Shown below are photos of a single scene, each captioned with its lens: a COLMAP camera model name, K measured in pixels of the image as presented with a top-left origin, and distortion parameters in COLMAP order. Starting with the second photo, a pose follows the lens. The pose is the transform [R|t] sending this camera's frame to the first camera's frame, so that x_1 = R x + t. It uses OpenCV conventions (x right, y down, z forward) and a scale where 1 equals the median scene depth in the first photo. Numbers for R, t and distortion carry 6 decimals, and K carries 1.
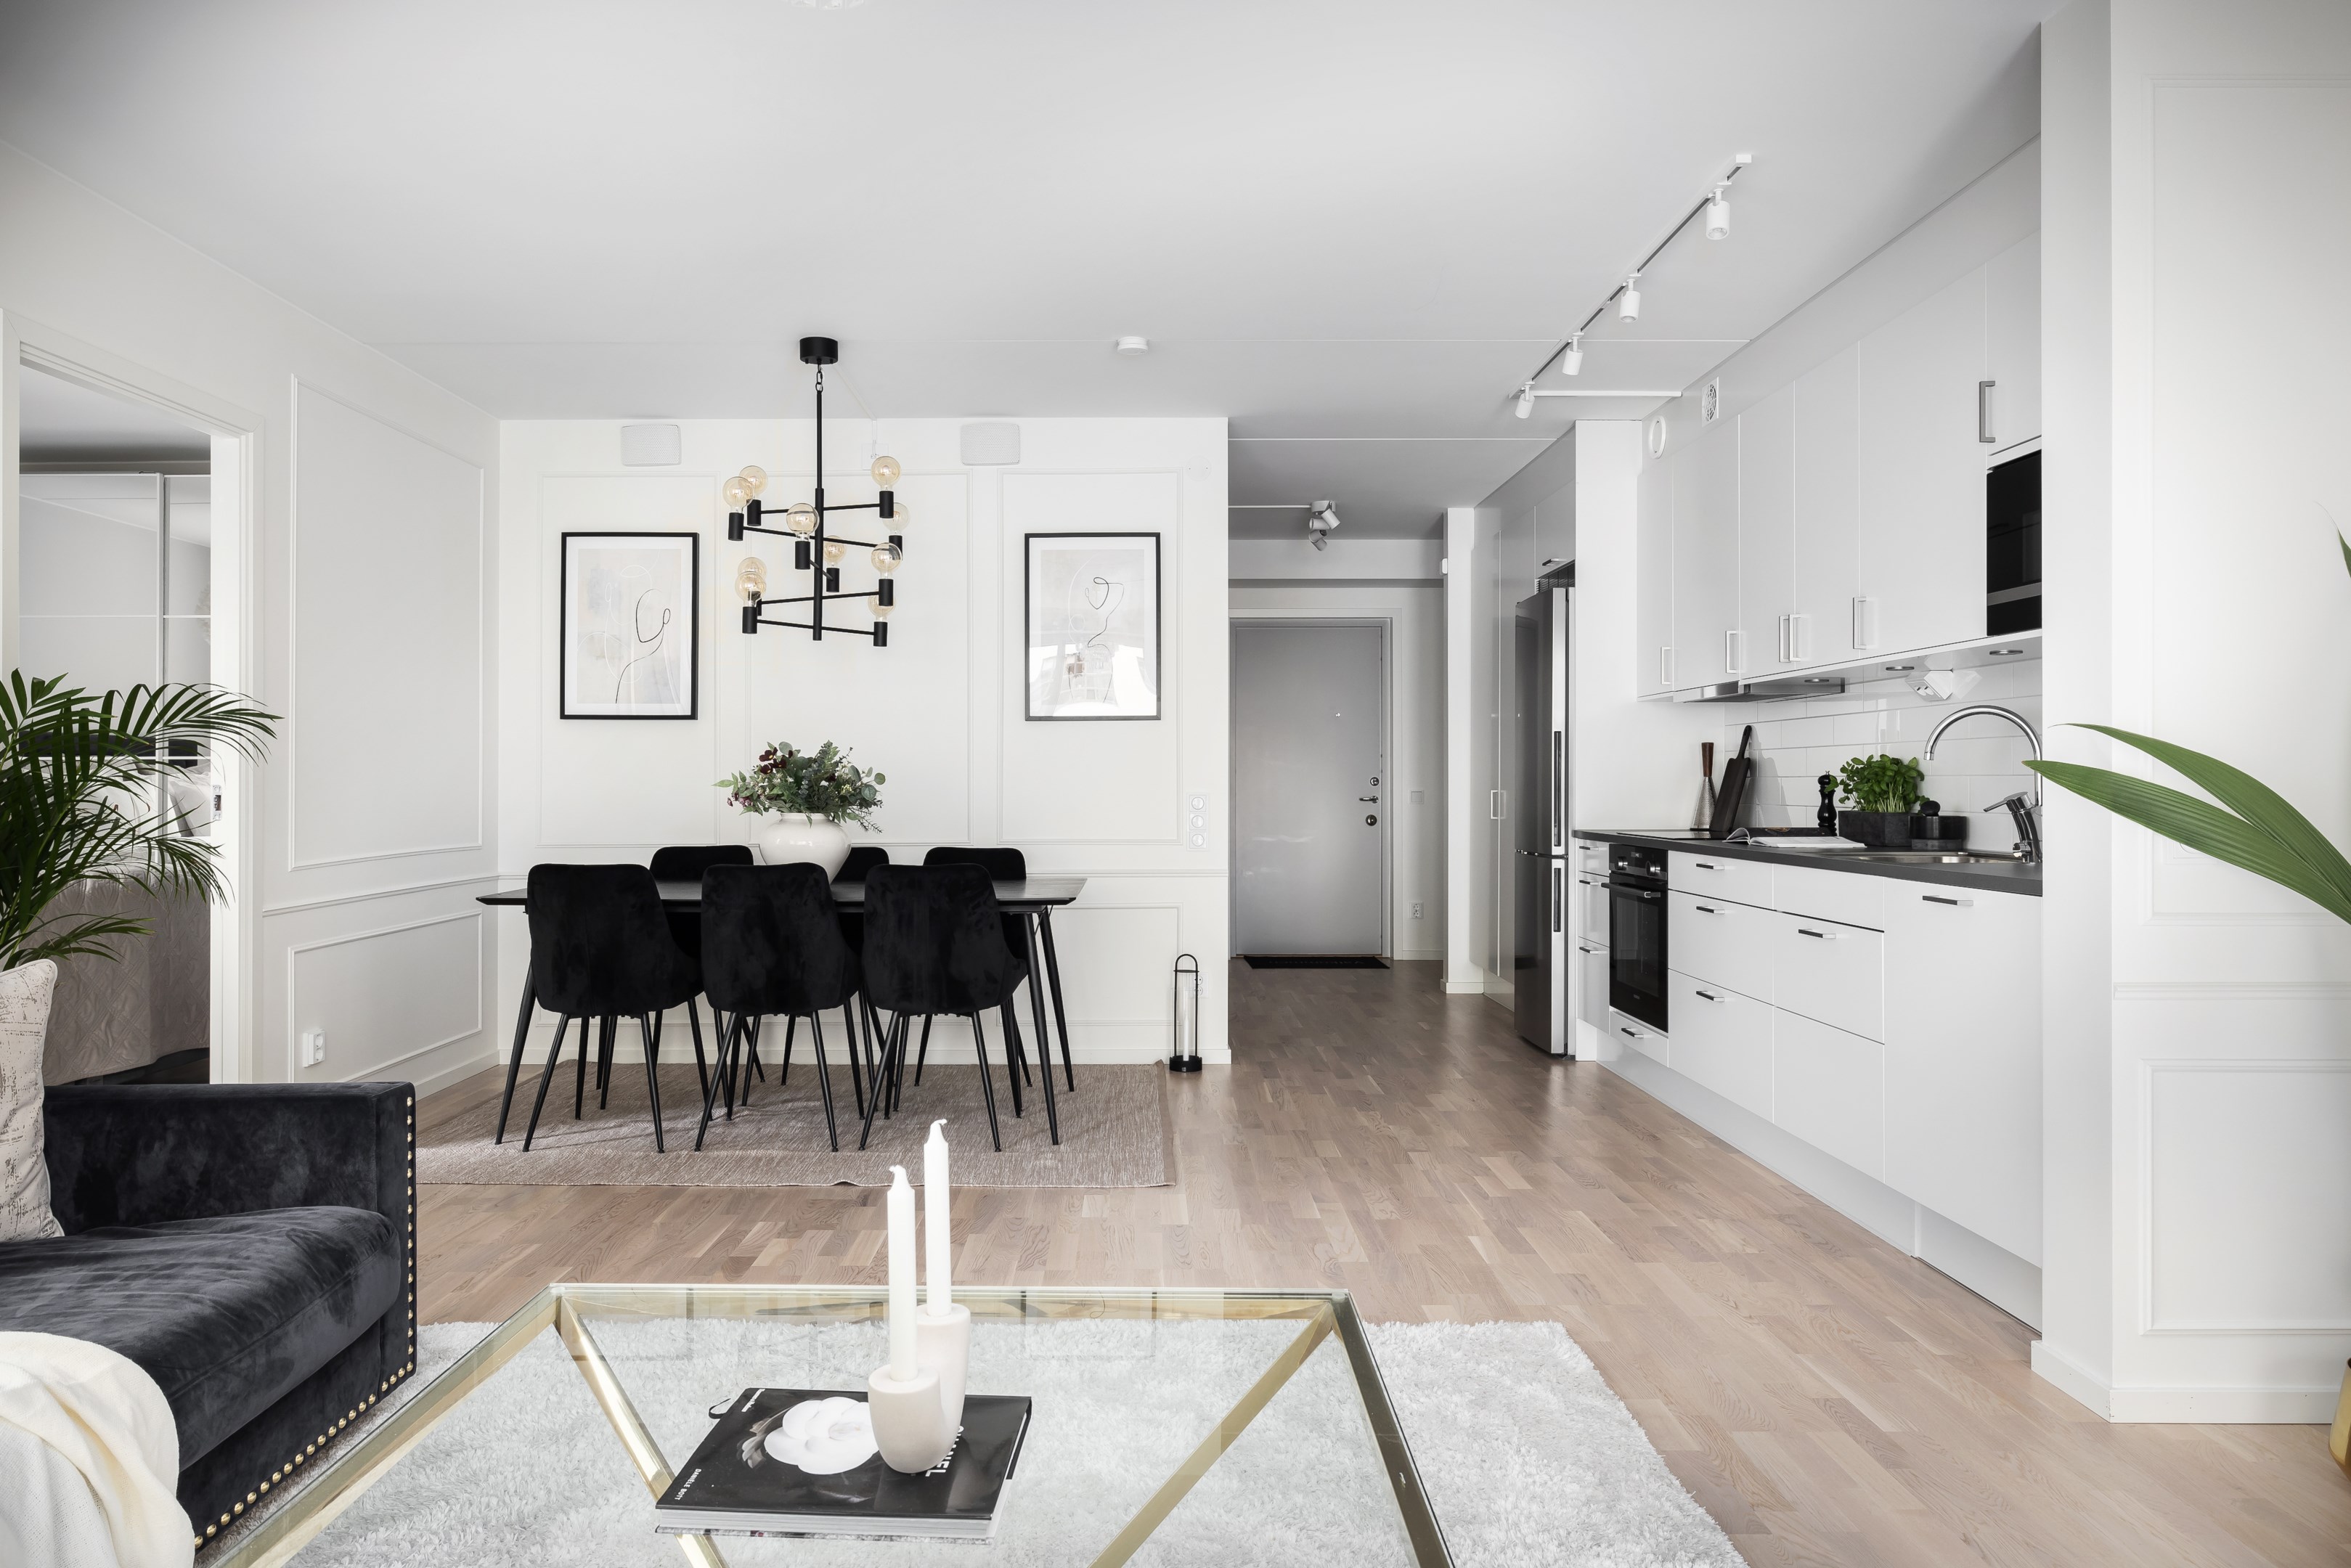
lens RADIAL K [[1501.8, 0, 1136.5], [0, 1501.8, 780.7], [0, 0, 1]] dist [-0.000814, 0.000349]
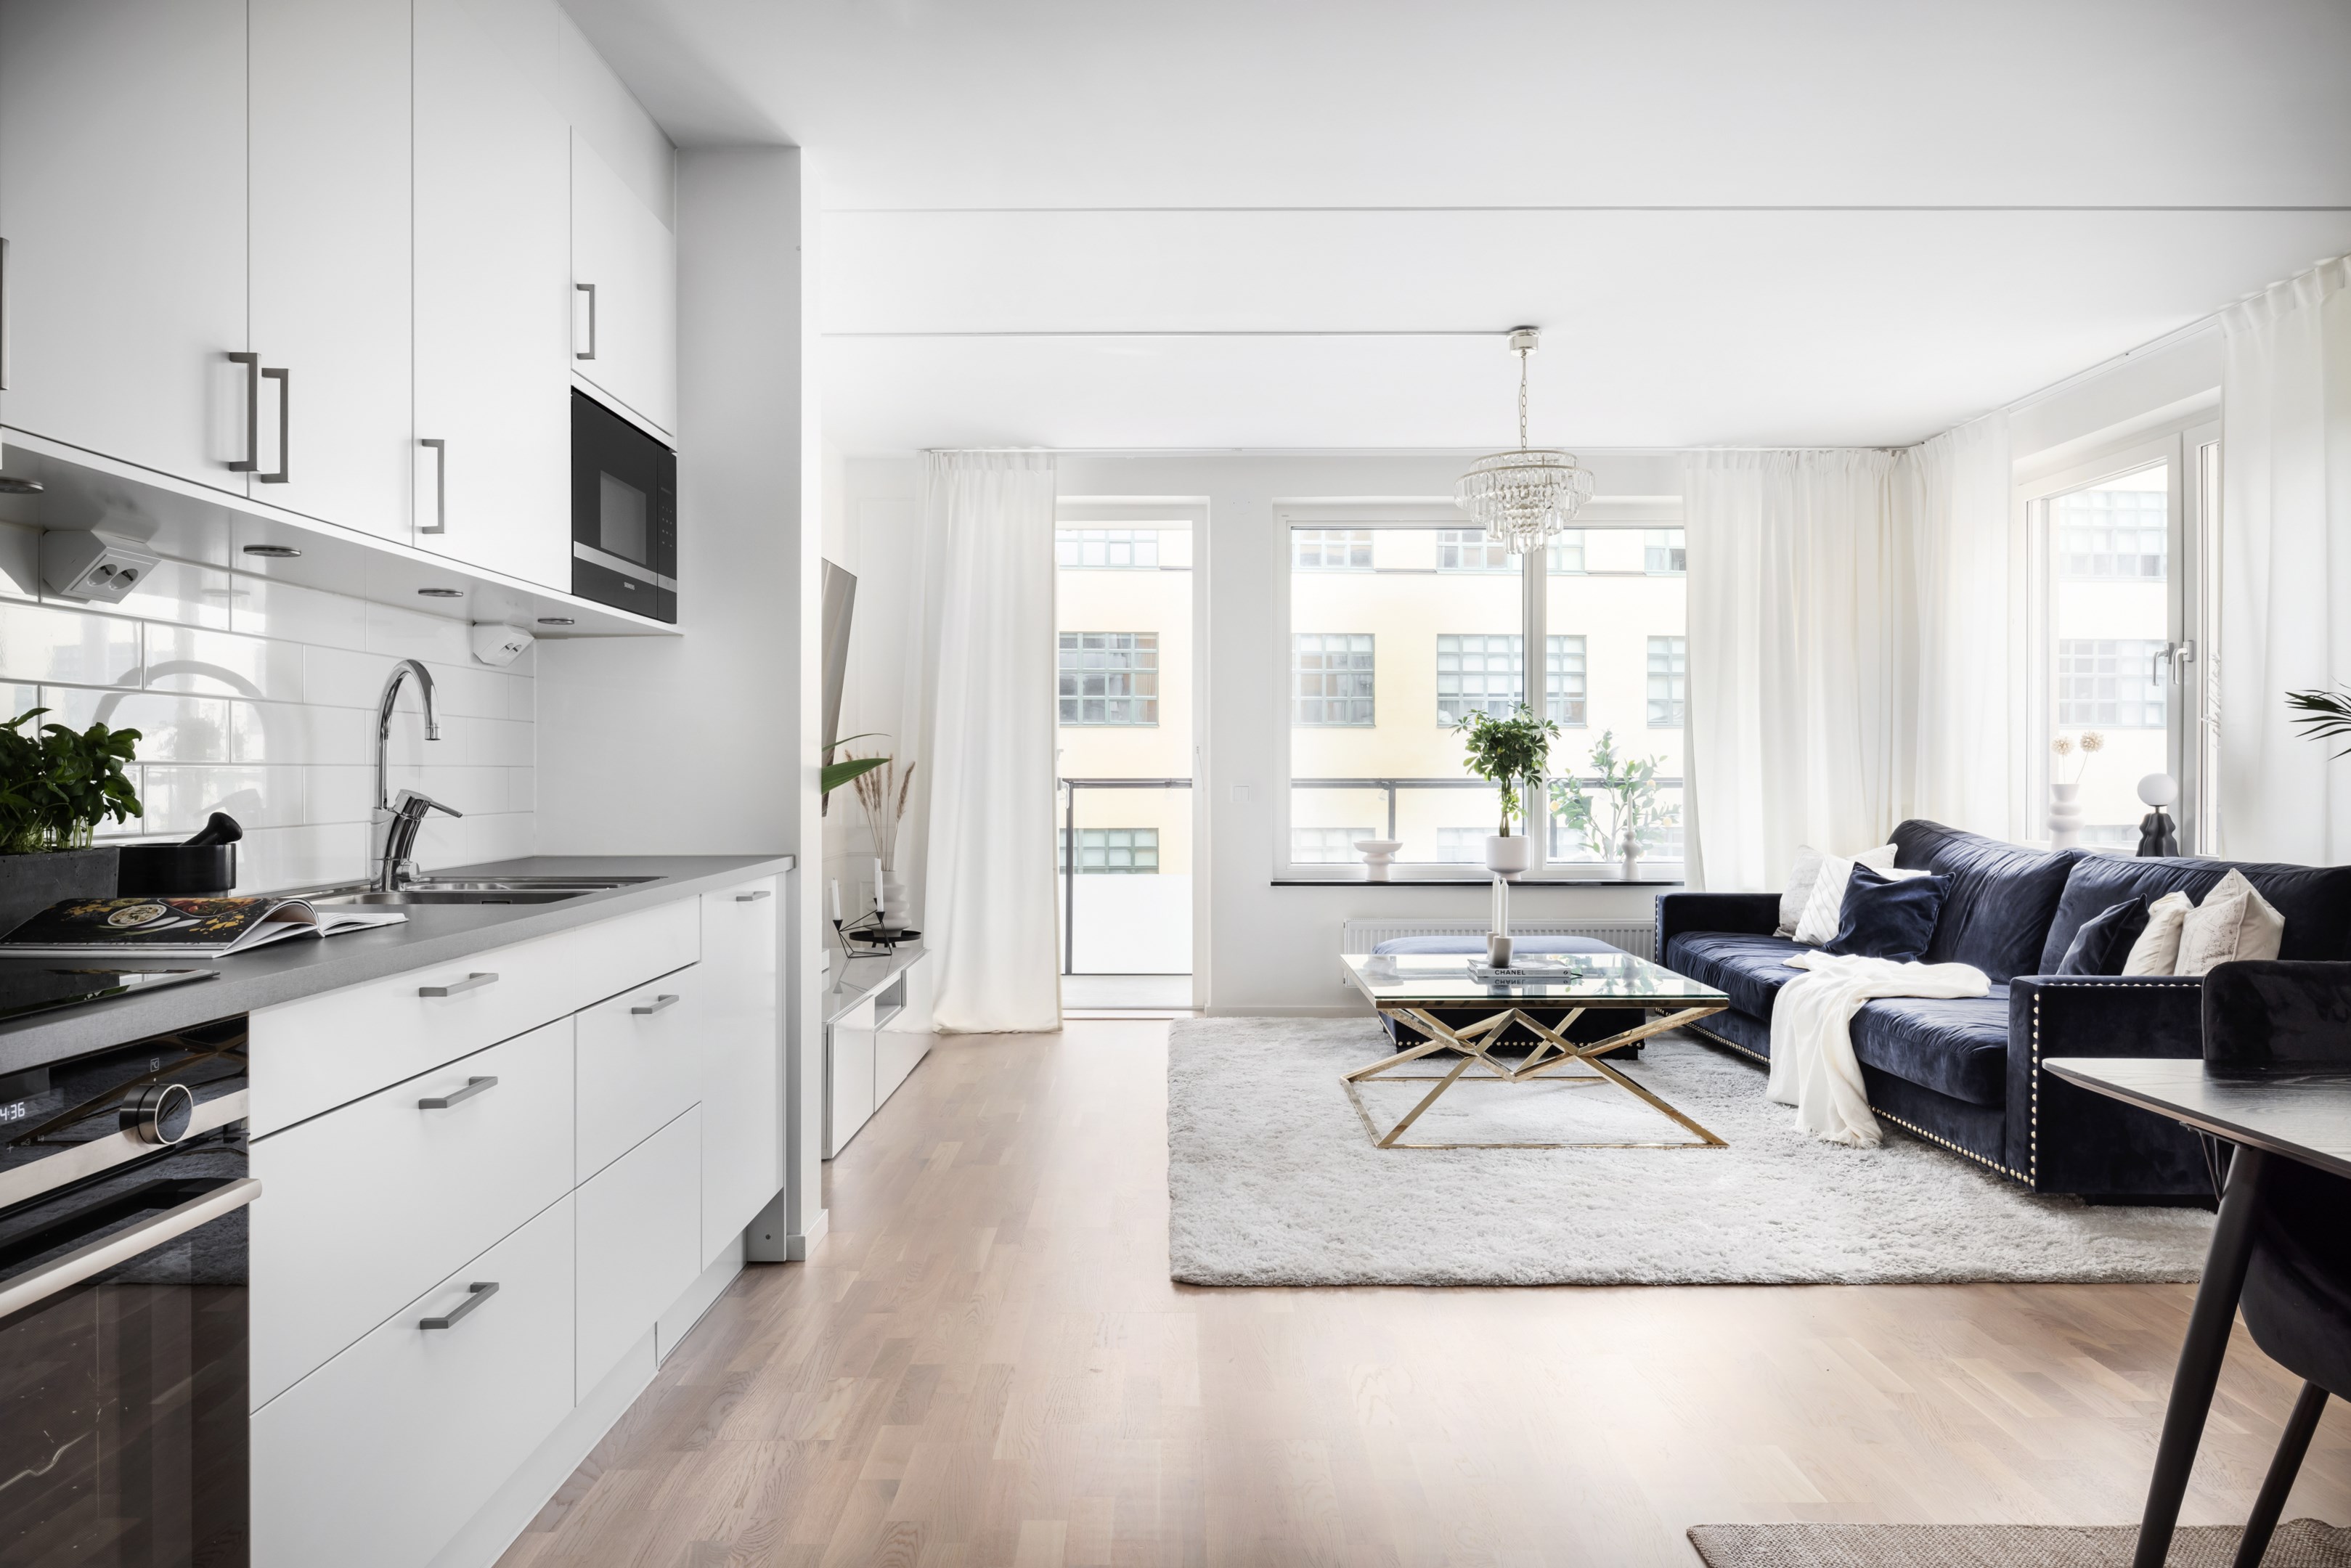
lens RADIAL K [[1532.2, 0, 1161.6], [0, 1532.2, 776.7], [0, 0, 1]] dist [0.000989, 0.002543]
pose [[-0.999992, 0.001914, 0.003372, 0.178522], [0.001922, 0.999996, 0.002298, 0.000734], [-0.003368, 0.002305, -0.999992, 1.312179]]
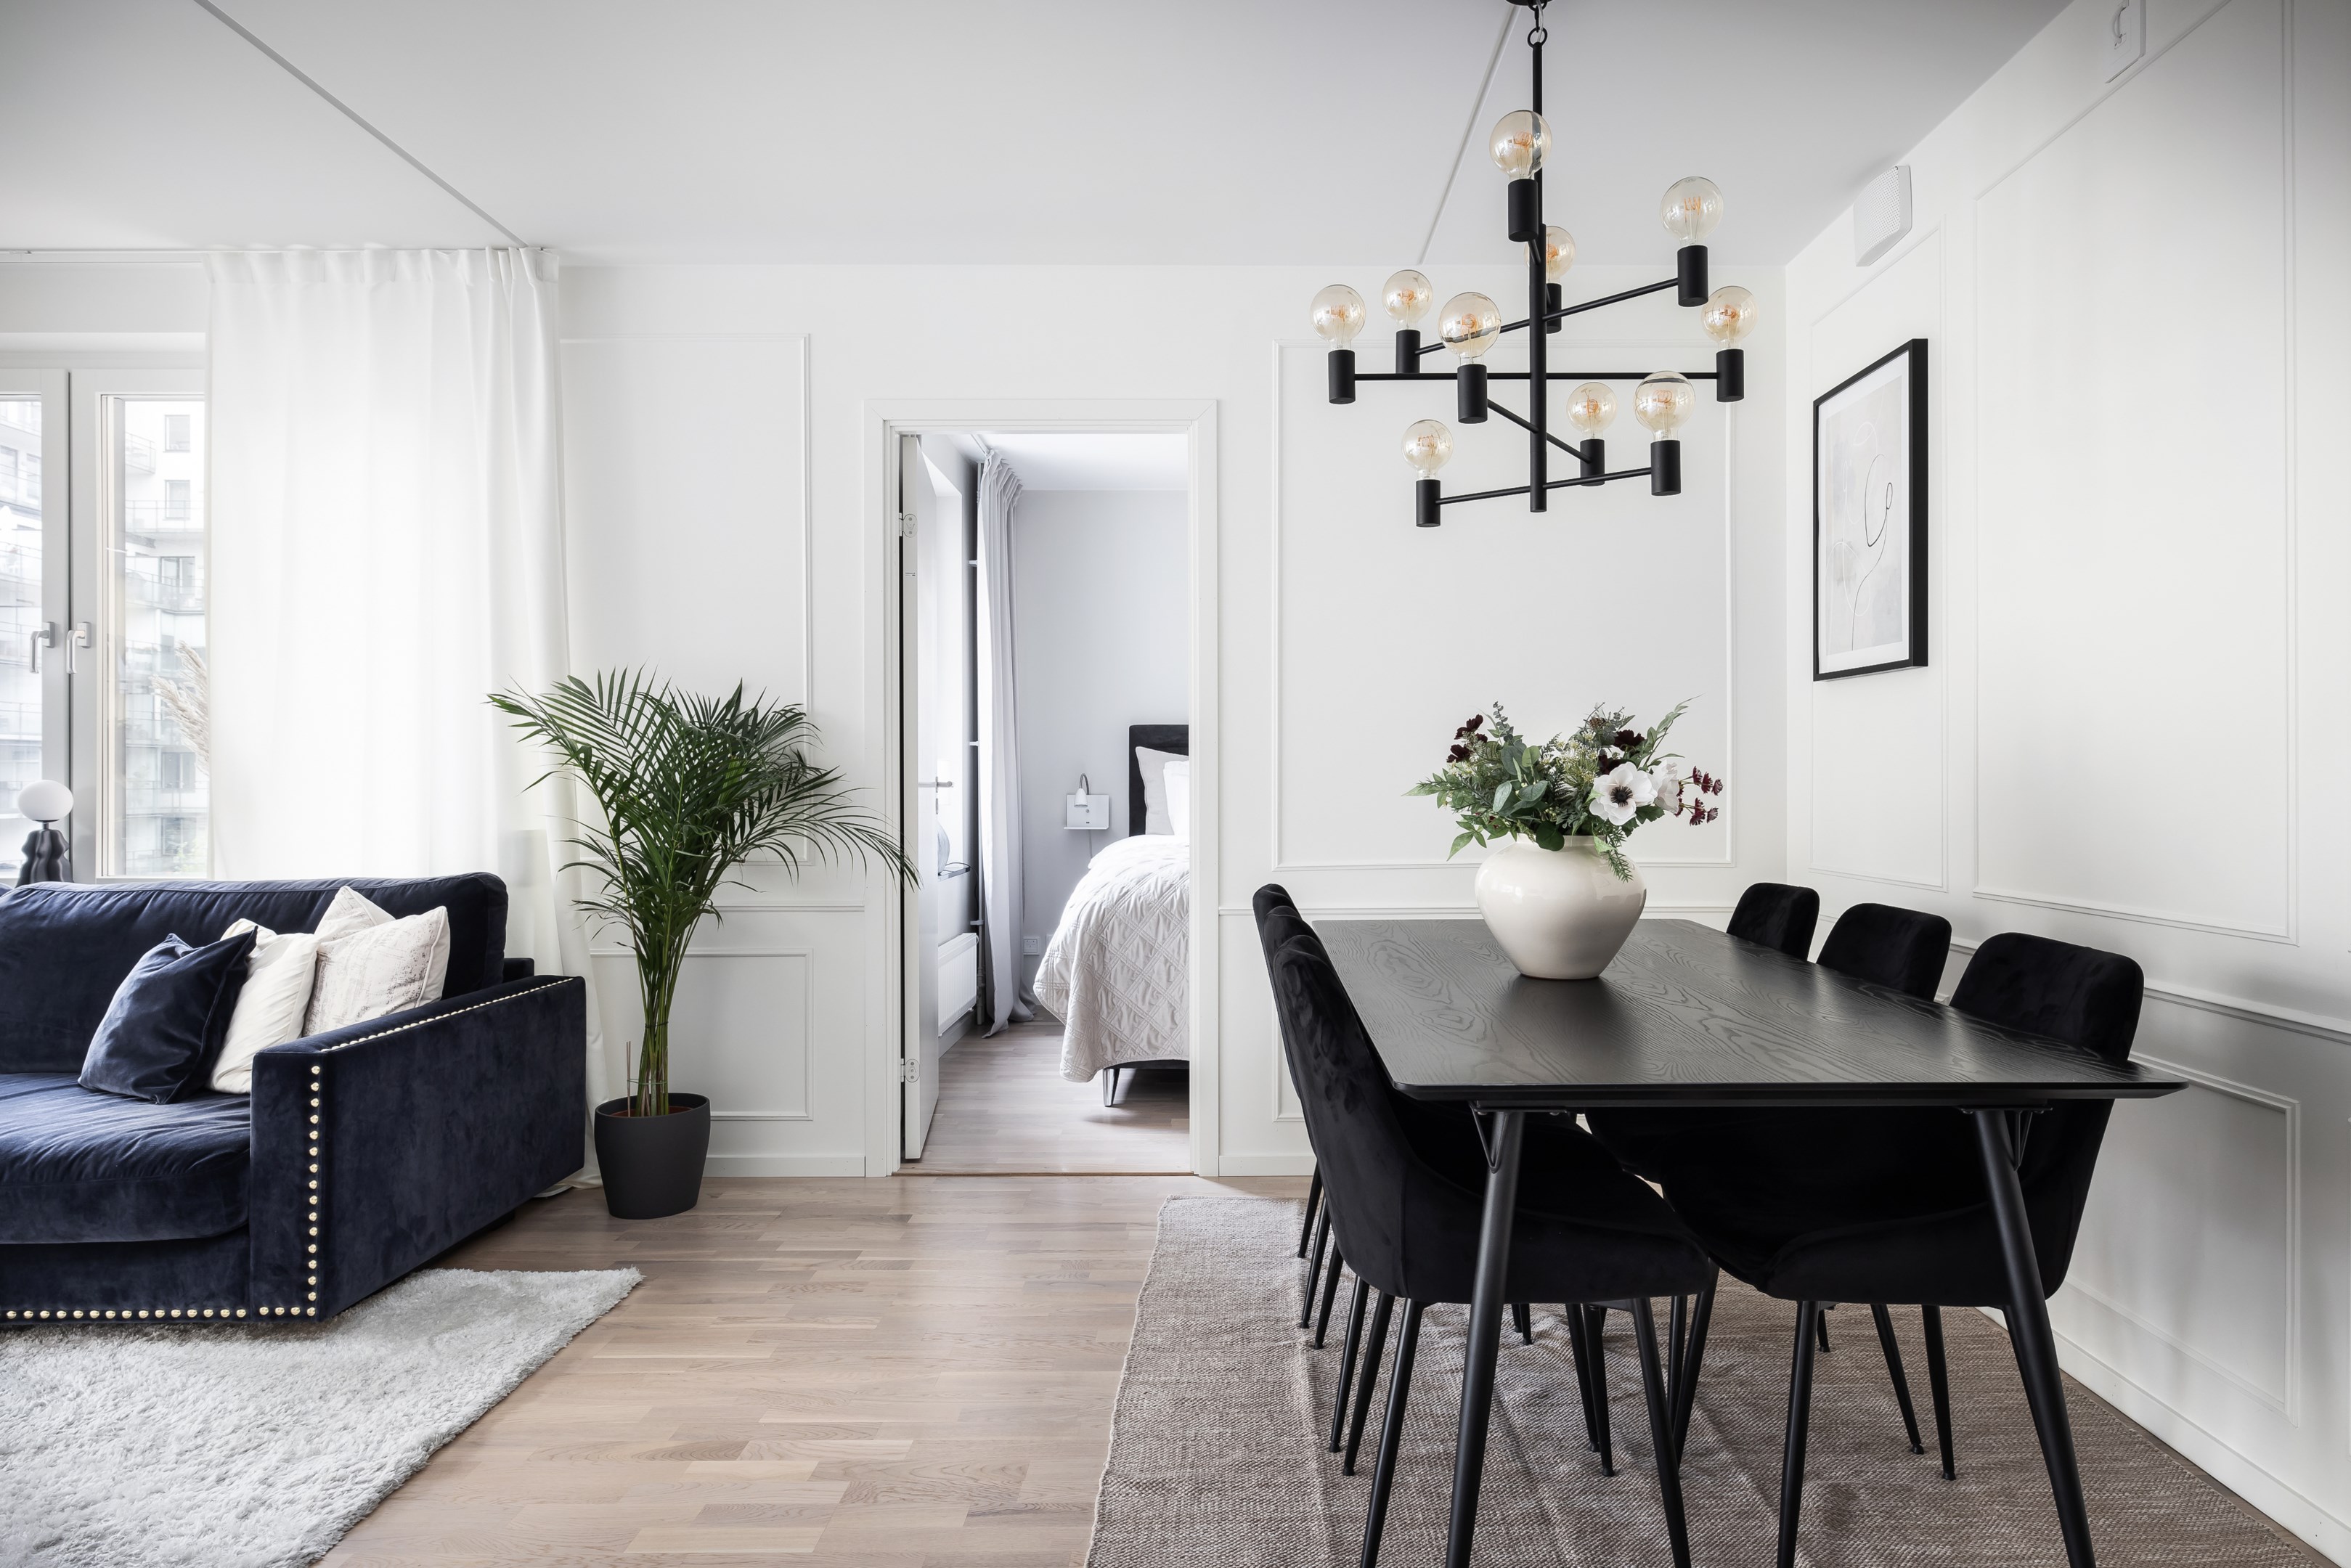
lens RADIAL K [[1399.4, 0, 1221.5], [0, 1399.4, 781.1], [0, 0, 1]] dist [-0.003598, 0.001700]
pose [[0.005327, 0.003133, -0.999981, 0.286394], [0.001714, 0.999994, 0.003142, 0.000901], [0.999984, -0.001730, 0.005322, 0.887181]]
